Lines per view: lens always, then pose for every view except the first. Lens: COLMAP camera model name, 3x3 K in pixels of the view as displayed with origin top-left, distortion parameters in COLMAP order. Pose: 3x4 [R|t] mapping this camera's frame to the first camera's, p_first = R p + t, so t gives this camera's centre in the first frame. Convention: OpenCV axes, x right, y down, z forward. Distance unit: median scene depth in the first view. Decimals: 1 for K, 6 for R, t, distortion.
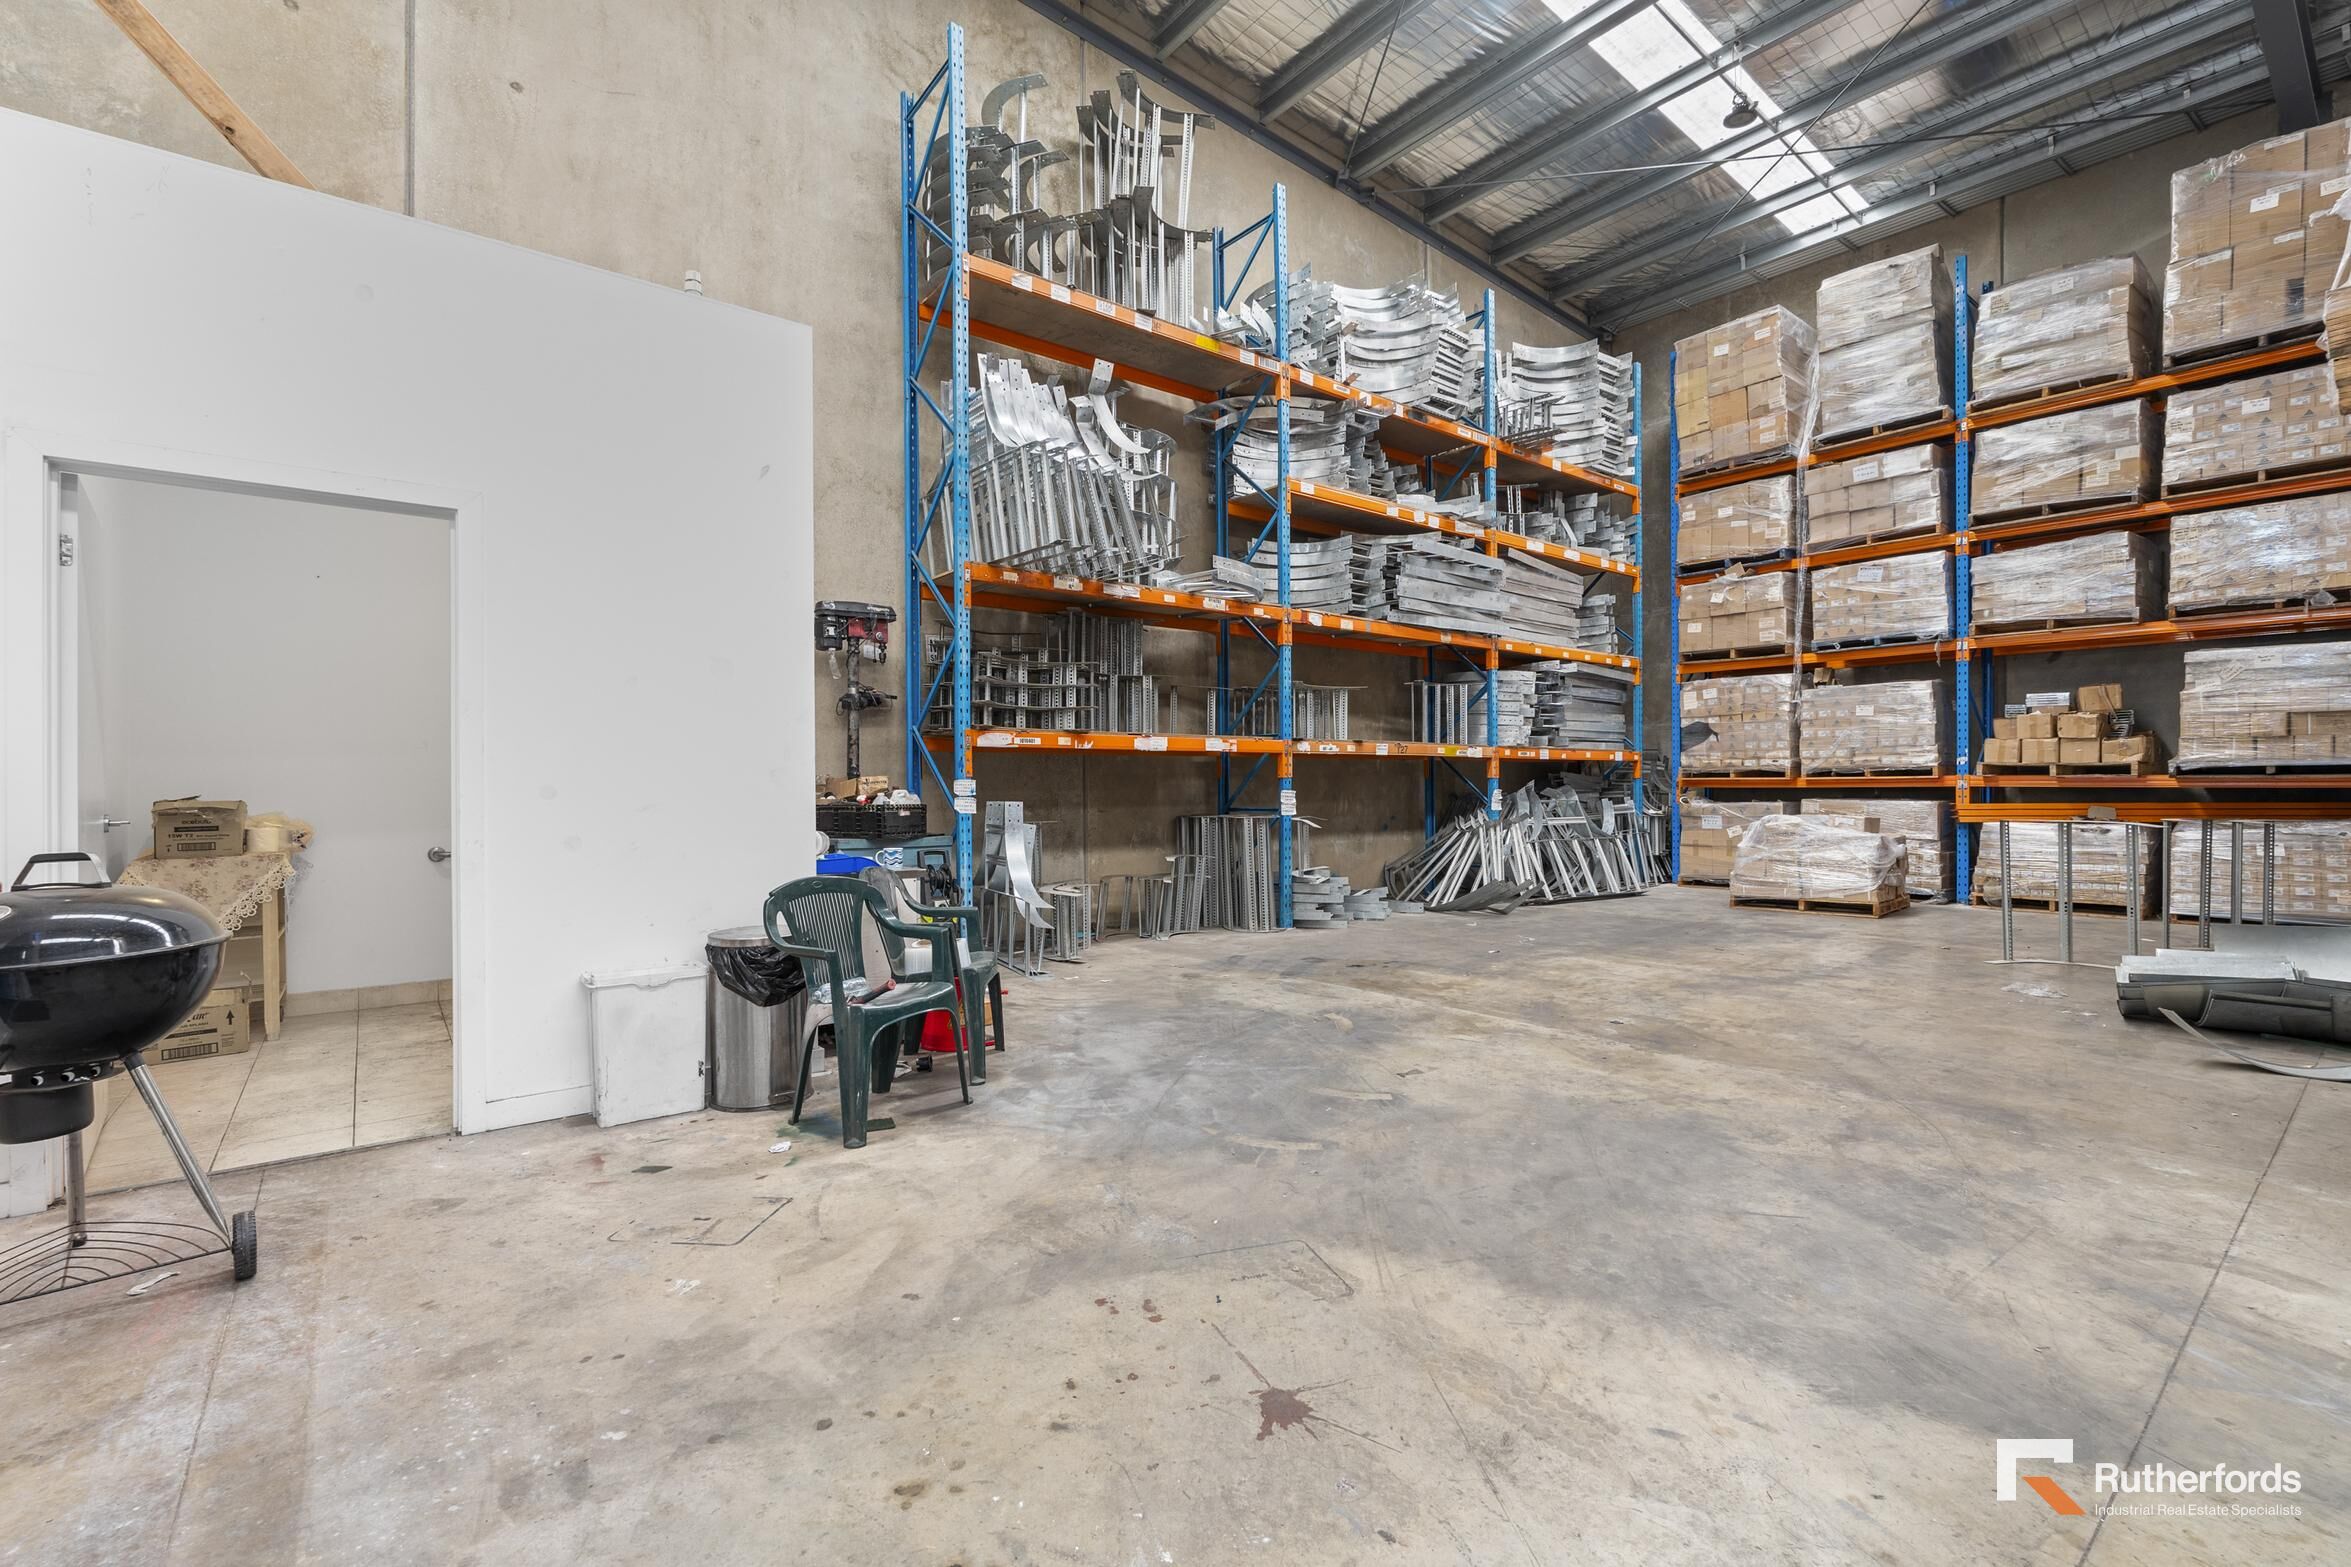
lens RADIAL K [[1032.3, 0, 1175.5], [0, 1032.3, 783.5], [0, 0, 1]] dist [-0.002734, 0.000110]
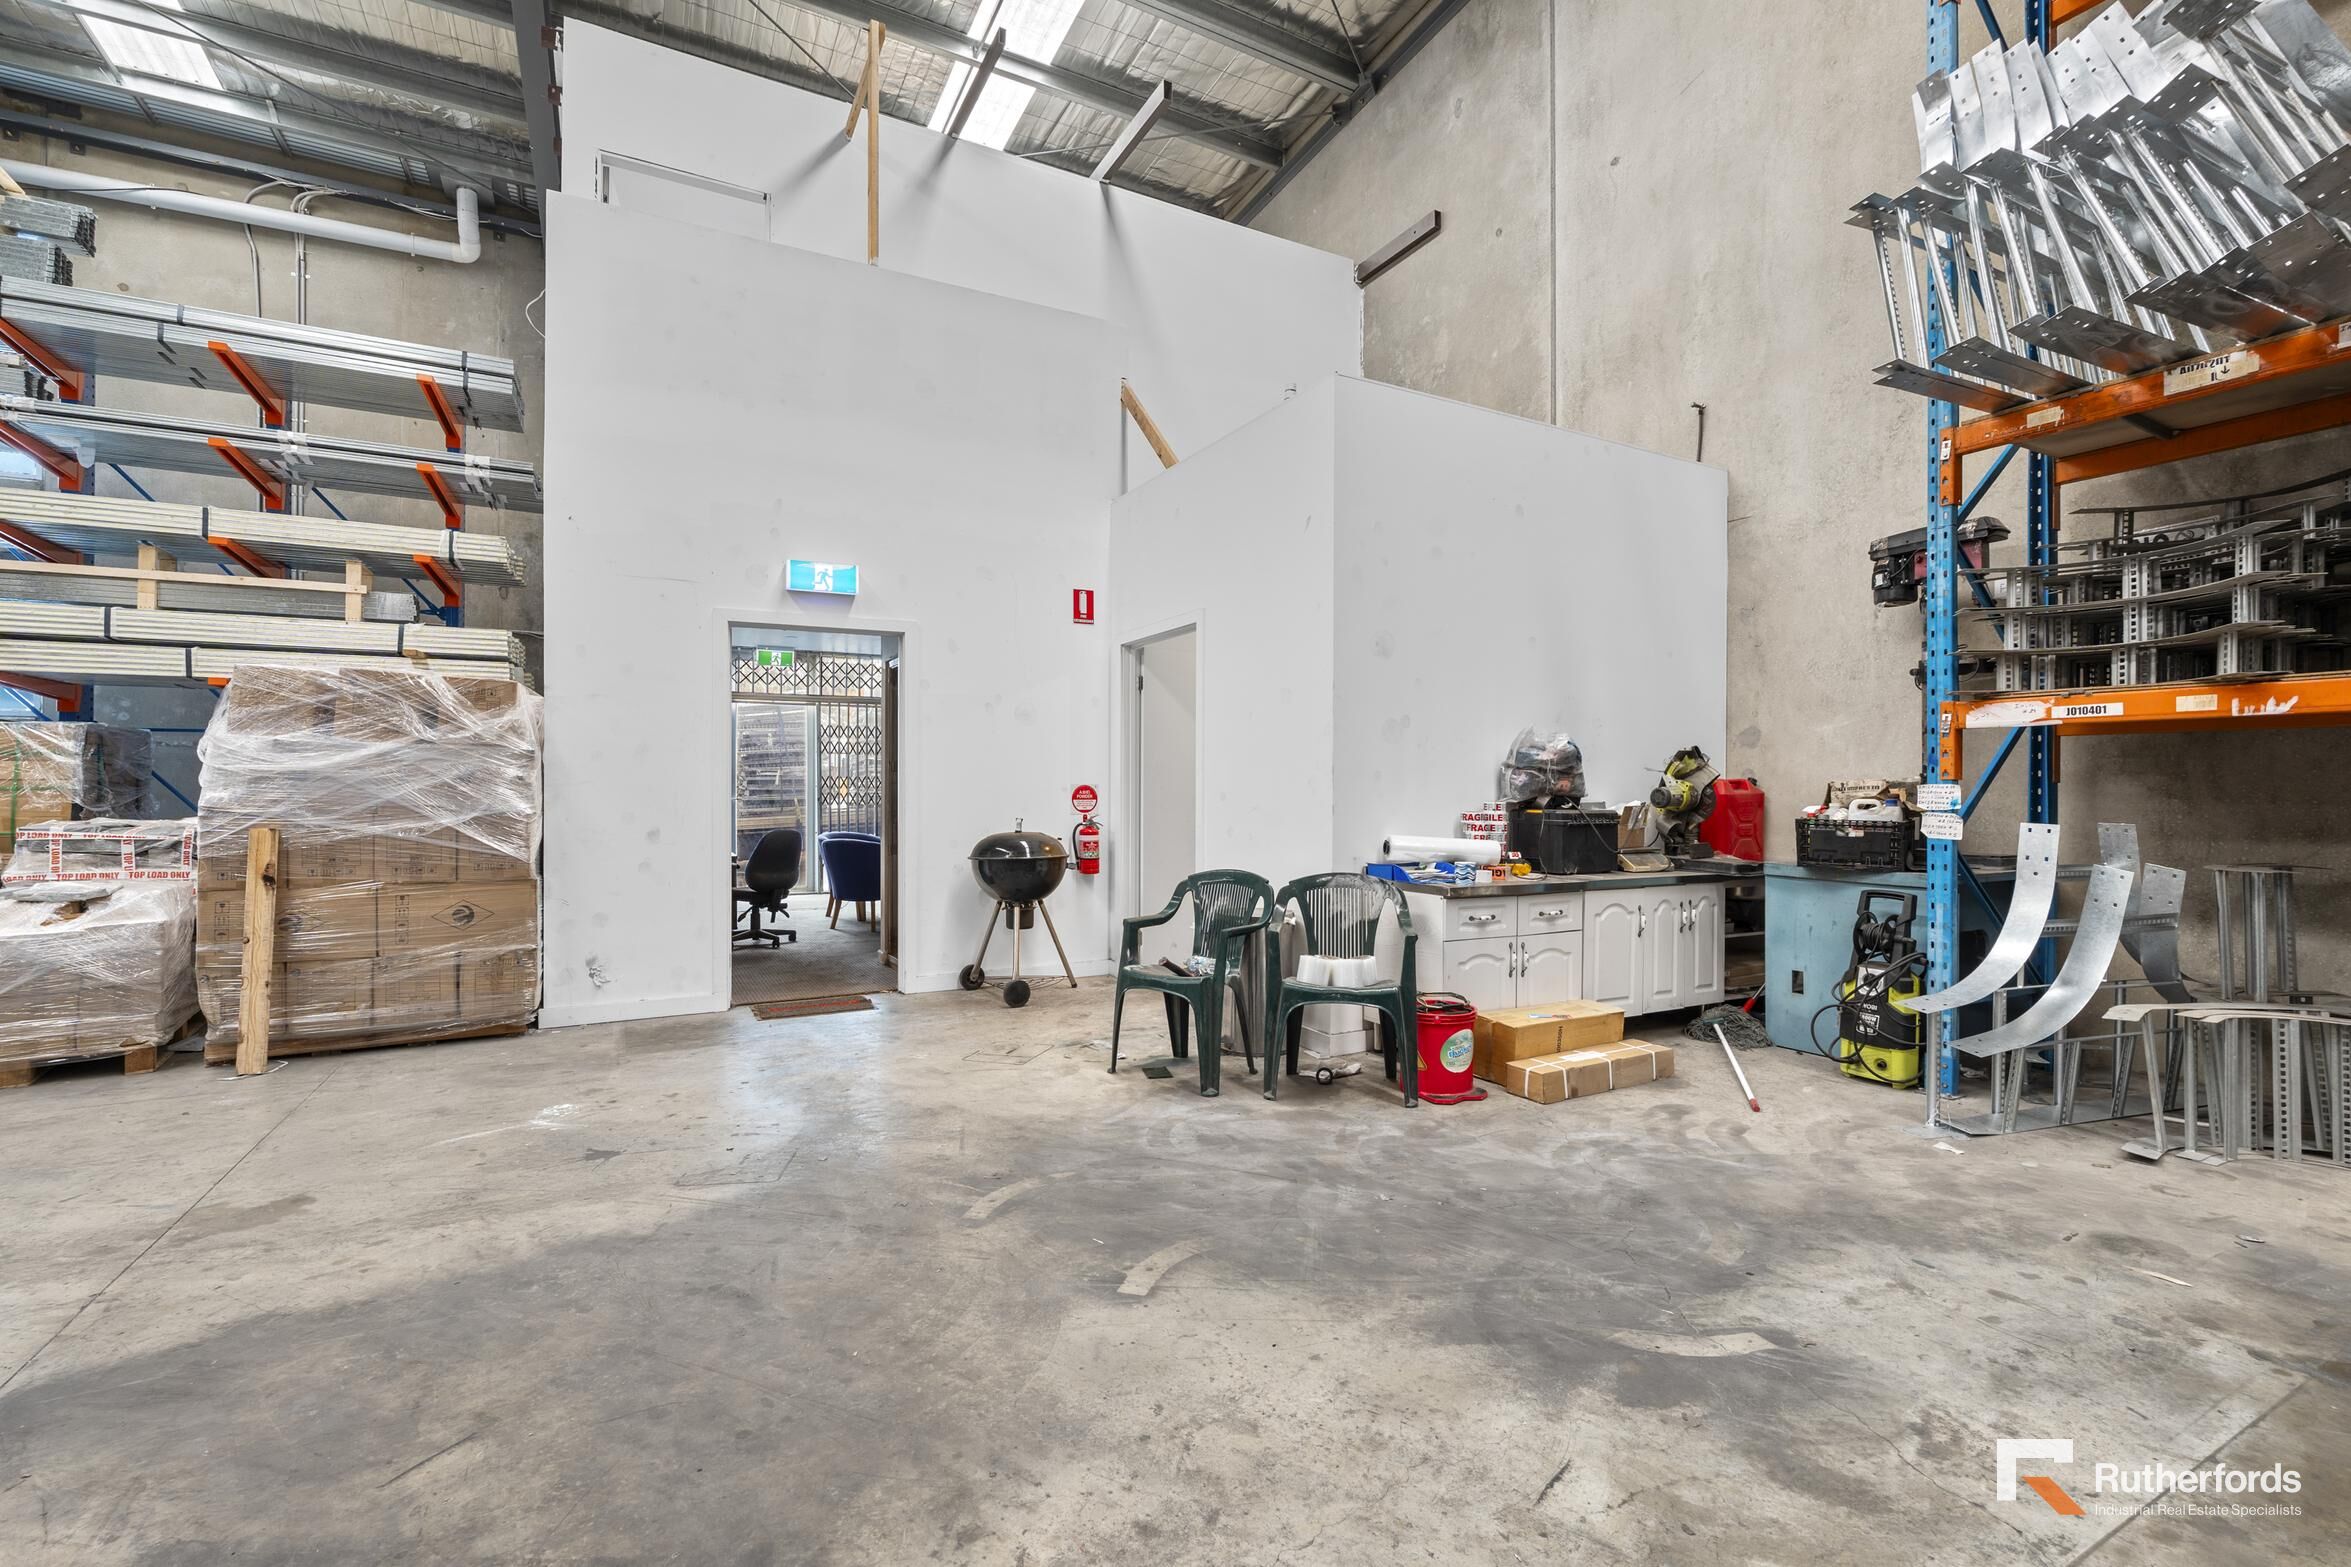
lens RADIAL K [[1014.3, 0, 1175.5], [0, 1014.3, 783.5], [0, 0, 1]] dist [-0.001805, 0.000094]
pose [[-0.174235, -0.001745, -0.984703, 0.834540], [0.002379, 0.999995, -0.002193, -0.007107], [0.984701, -0.002724, -0.174230, 1.162326]]
